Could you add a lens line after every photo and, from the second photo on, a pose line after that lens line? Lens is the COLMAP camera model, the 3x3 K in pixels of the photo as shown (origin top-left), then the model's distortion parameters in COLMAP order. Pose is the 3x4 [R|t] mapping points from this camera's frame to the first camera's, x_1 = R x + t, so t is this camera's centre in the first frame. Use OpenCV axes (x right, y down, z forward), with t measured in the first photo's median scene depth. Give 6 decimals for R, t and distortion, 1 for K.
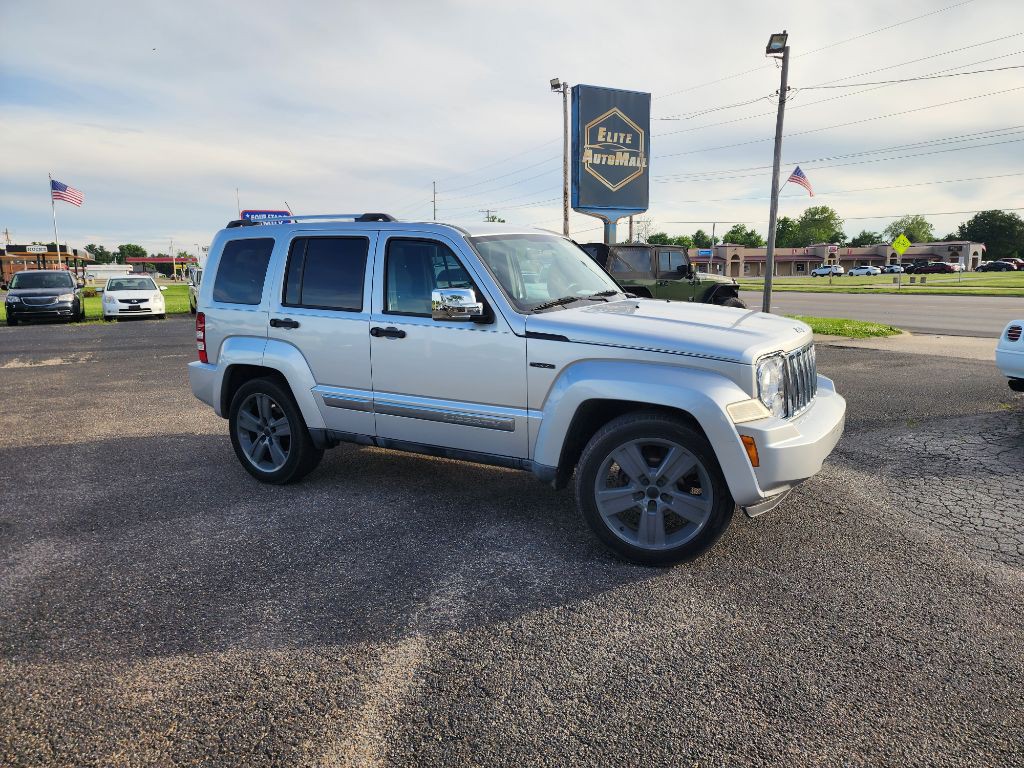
lens RADIAL K [[686.8, 0, 517.6], [0, 686.8, 367.2], [0, 0, 1]] dist [0.086131, -0.074314]
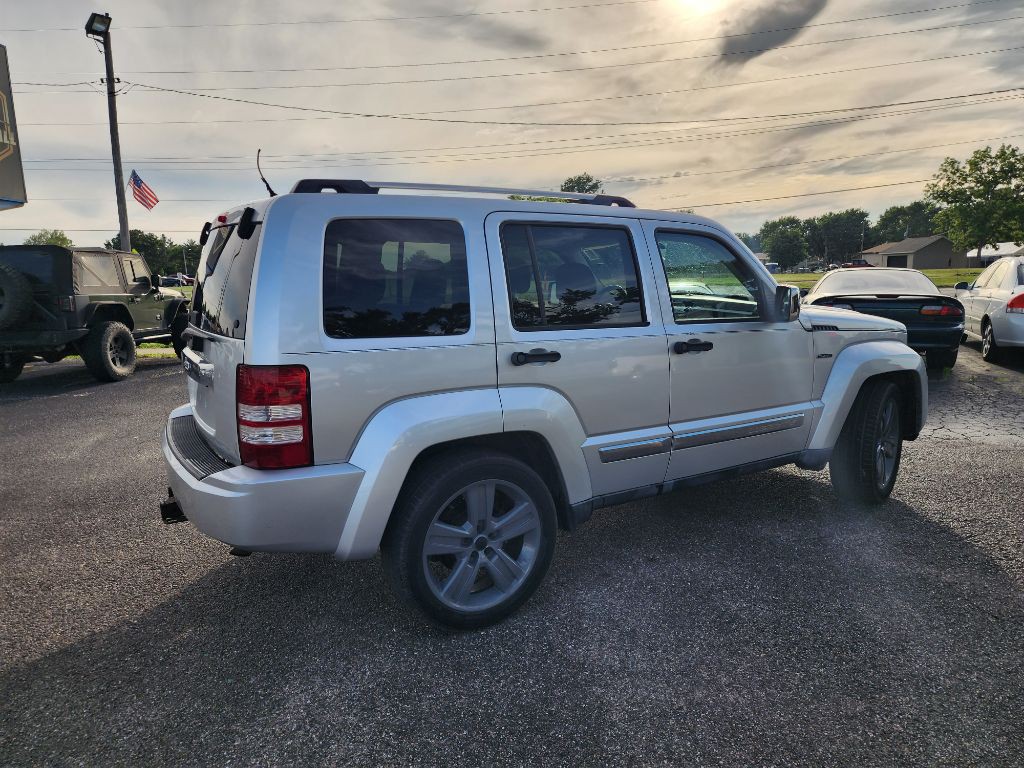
lens RADIAL K [[693.1, 0, 499.3], [0, 693.1, 386.3], [0, 0, 1]] dist [0.065784, -0.059478]
pose [[0.470492, -0.144362, 0.870515, -0.290382], [0.142264, 0.986031, 0.086628, -0.030652], [-0.870861, 0.083085, 0.484457, 0.230765]]
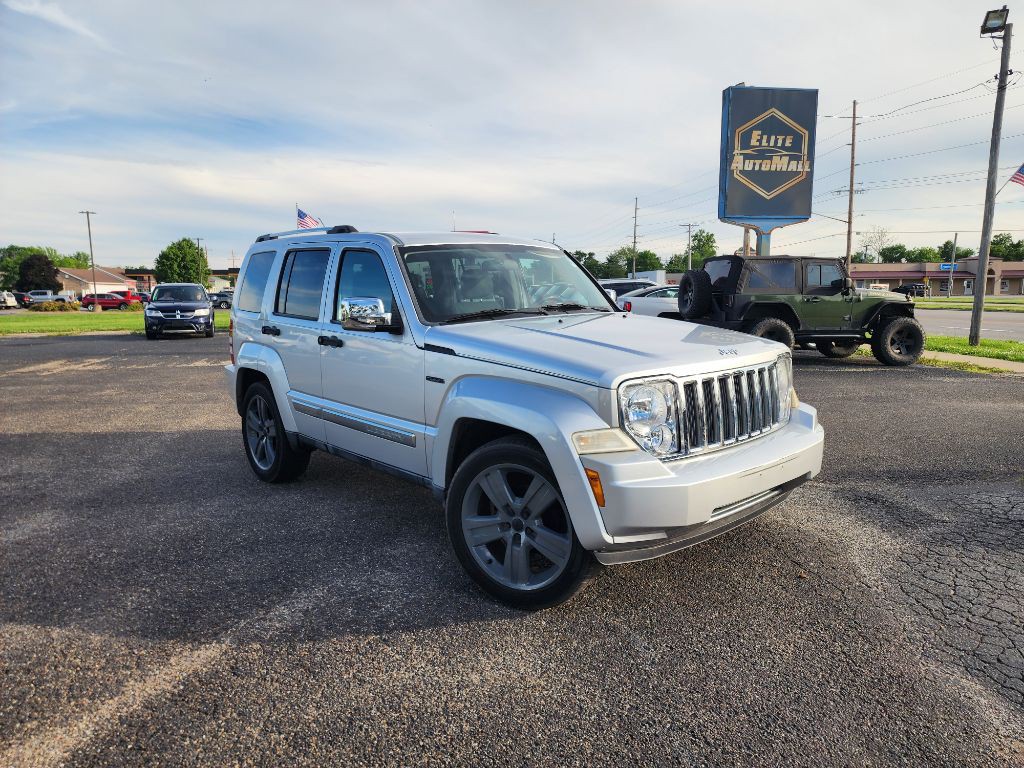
lens RADIAL K [[688.6, 0, 510.2], [0, 688.6, 368.1], [0, 0, 1]] dist [0.076709, -0.060230]
pose [[0.953761, 0.040643, -0.297806, 0.105589], [-0.047238, 0.998771, -0.014976, -0.002309], [0.296832, 0.028351, 0.954509, 0.029954]]
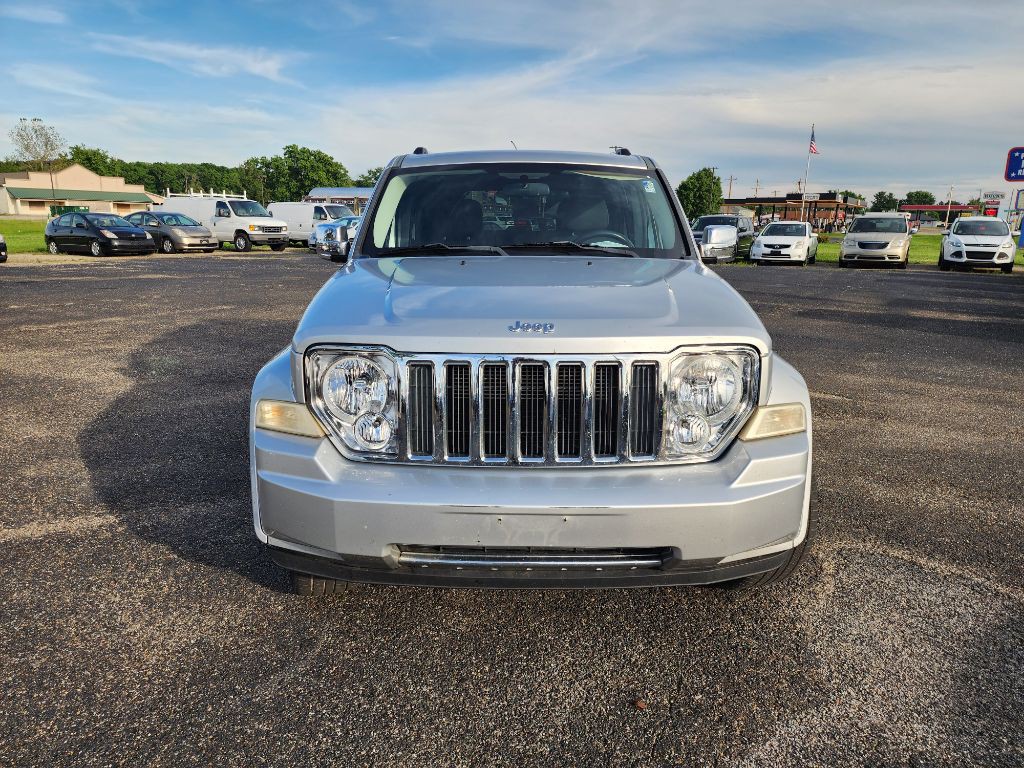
lens RADIAL K [[684.9, 0, 514.7], [0, 684.9, 385.4], [0, 0, 1]] dist [0.080957, -0.068729]
pose [[0.521975, 0.227190, -0.822148, 0.221042], [-0.146626, 0.973427, 0.175903, -0.026386], [0.840264, 0.028731, 0.541416, 0.182155]]
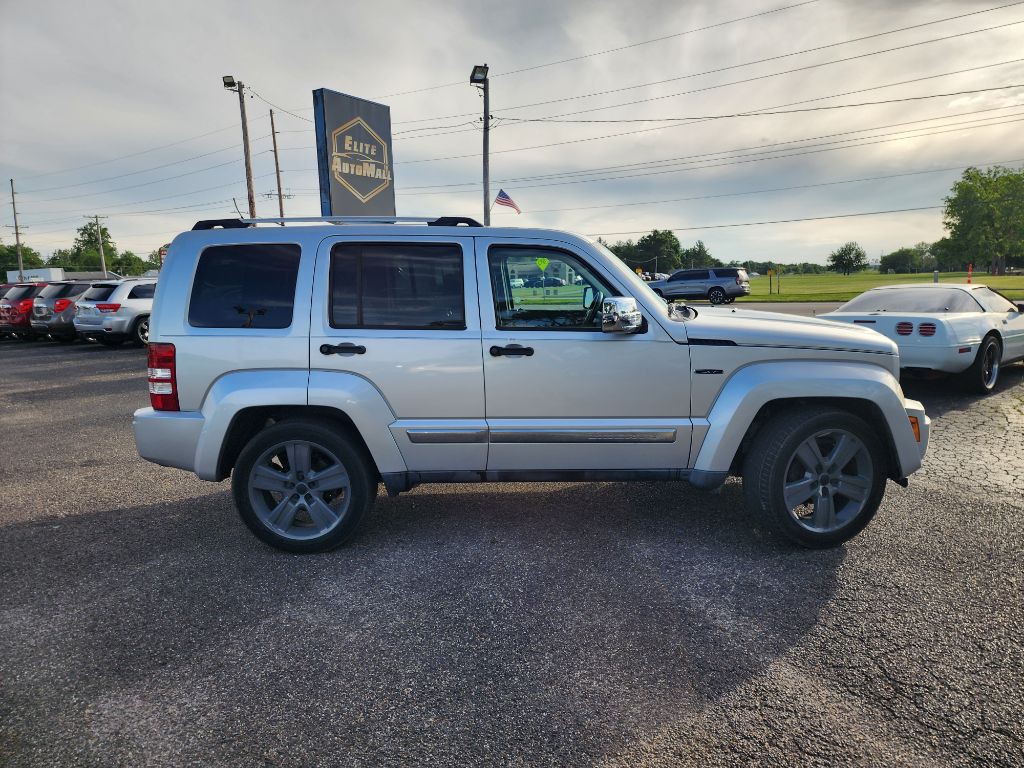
lens RADIAL K [[688.6, 0, 510.2], [0, 688.6, 368.1], [0, 0, 1]] dist [0.076709, -0.060230]
pose [[0.875368, -0.072259, 0.478026, -0.175944], [0.081840, 0.996645, 0.000788, -0.008147], [-0.476479, 0.038432, 0.878345, 0.063124]]
